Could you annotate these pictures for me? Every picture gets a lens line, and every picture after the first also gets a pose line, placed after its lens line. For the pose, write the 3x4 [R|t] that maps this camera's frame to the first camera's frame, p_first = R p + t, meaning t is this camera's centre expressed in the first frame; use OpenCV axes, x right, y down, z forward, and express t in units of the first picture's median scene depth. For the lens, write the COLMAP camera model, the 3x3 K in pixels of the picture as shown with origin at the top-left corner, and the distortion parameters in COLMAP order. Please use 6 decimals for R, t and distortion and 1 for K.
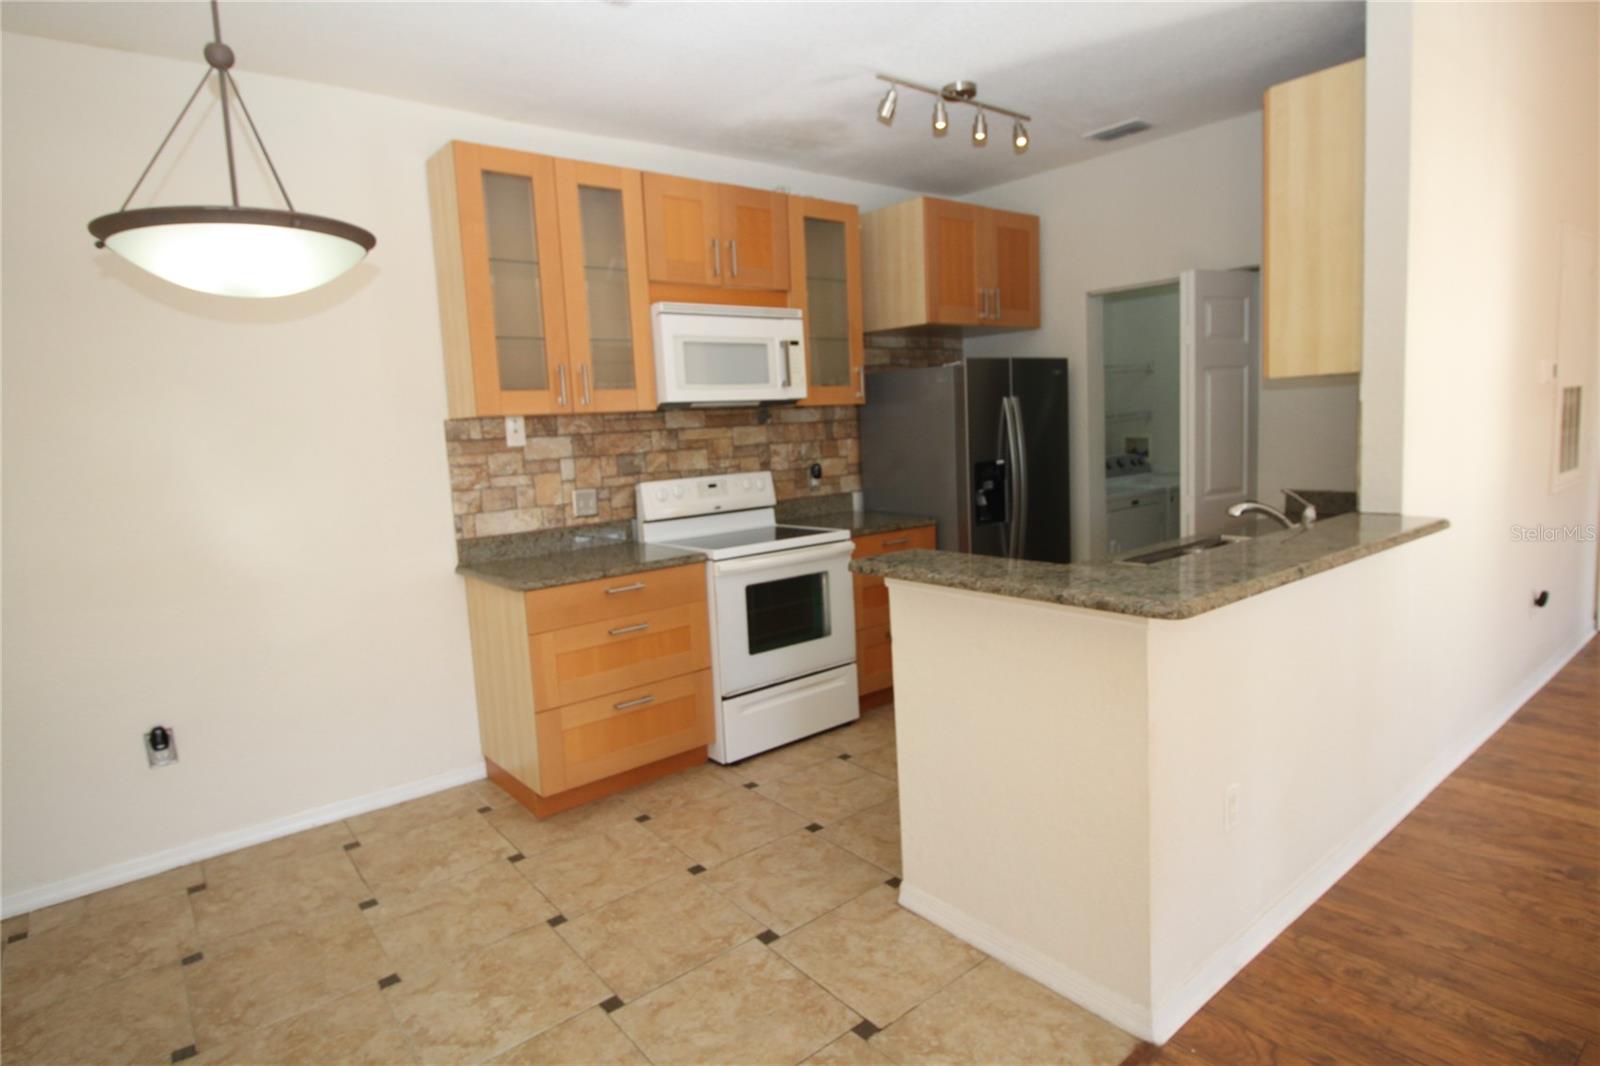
lens RADIAL K [[891.8, 0, 808.6], [0, 891.8, 531.6], [0, 0, 1]] dist [0.001806, -0.000001]
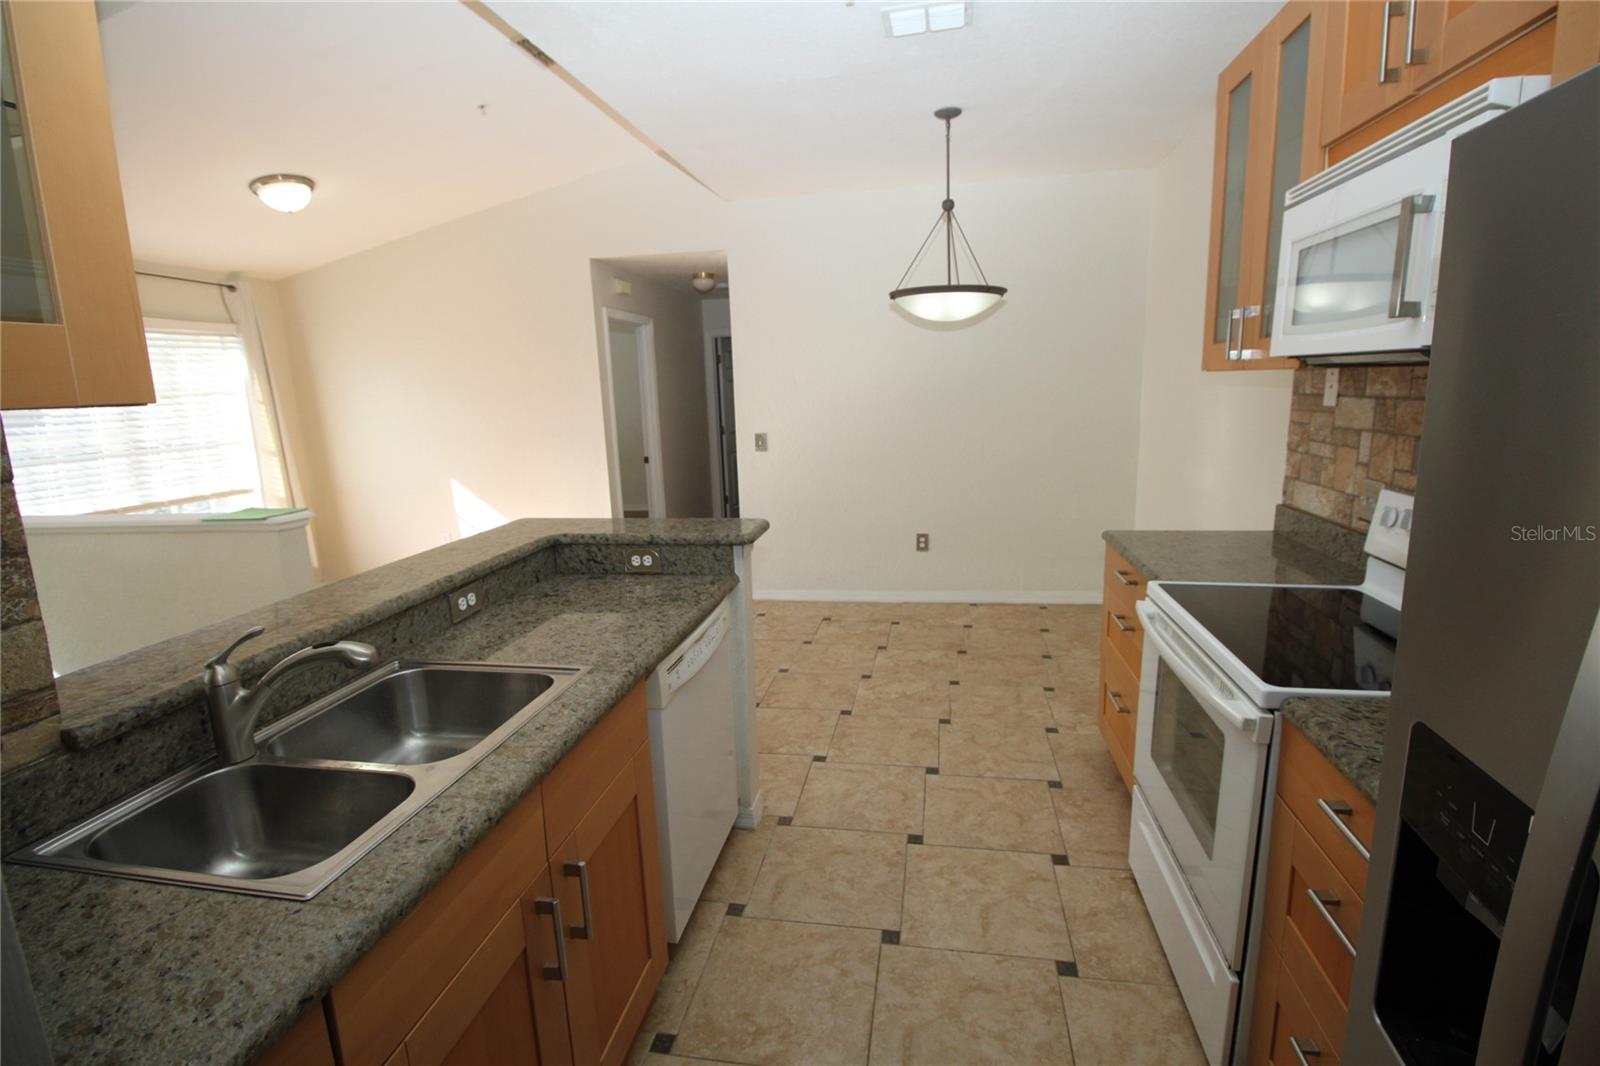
lens RADIAL K [[744.4, 0, 807.6], [0, 744.4, 532.1], [0, 0, 1]] dist [-0.011114, -0.007653]
pose [[-0.763873, 0.194592, -0.615331, 0.448200], [-0.013528, 0.948422, 0.316723, -0.194937], [0.645225, 0.250260, -0.721841, 1.234016]]
